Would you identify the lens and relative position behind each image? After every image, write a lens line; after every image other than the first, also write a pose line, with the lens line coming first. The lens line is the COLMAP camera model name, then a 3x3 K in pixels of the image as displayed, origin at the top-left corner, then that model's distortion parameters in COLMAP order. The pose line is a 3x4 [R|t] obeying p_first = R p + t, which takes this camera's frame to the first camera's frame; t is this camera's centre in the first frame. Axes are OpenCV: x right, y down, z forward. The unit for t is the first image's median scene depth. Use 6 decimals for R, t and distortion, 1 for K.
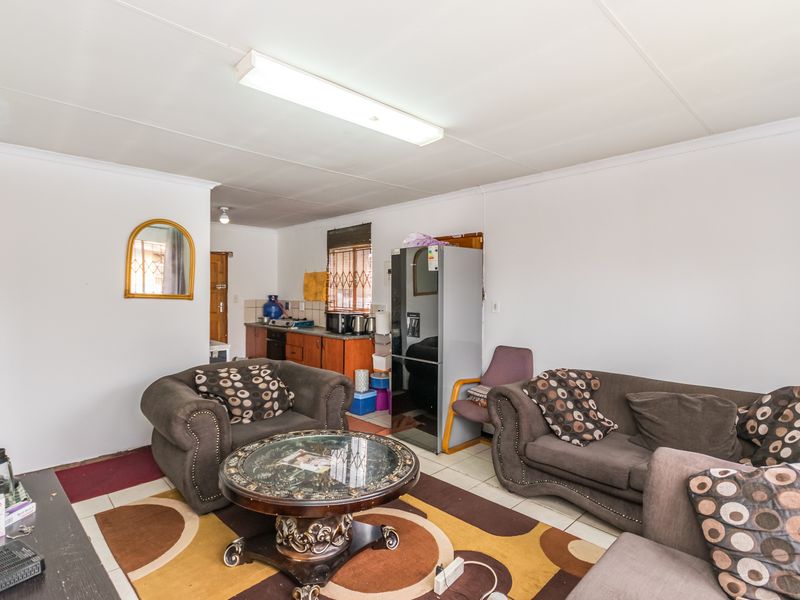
lens RADIAL K [[428.9, 0, 400.1], [0, 428.9, 299.9], [0, 0, 1]] dist [0.001296, 0.000034]
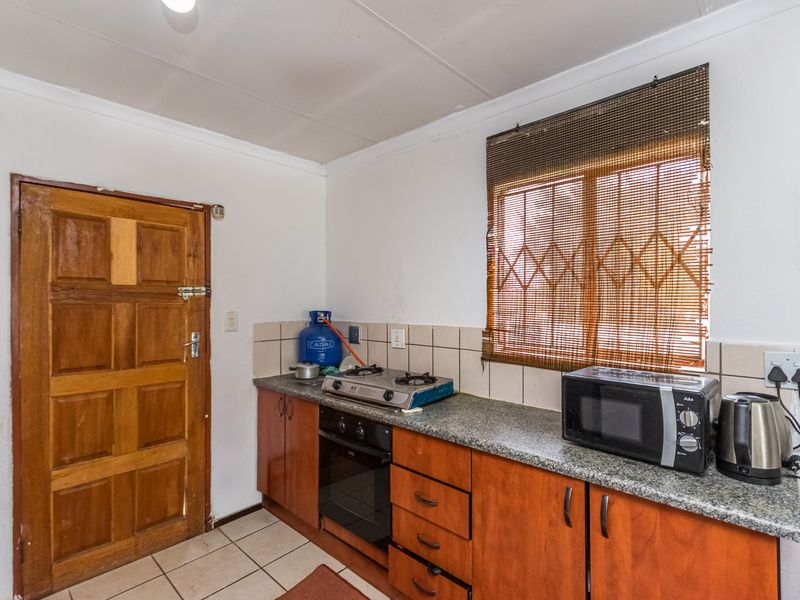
lens RADIAL K [[368.4, 0, 400.2], [0, 368.4, 298.0], [0, 0, 1]] dist [-0.005858, -0.000347]
pose [[0.997090, -0.013342, 0.075061, -0.251477], [0.014836, 0.999702, -0.019378, -0.015979], [-0.074780, 0.020435, 0.996991, 0.645527]]
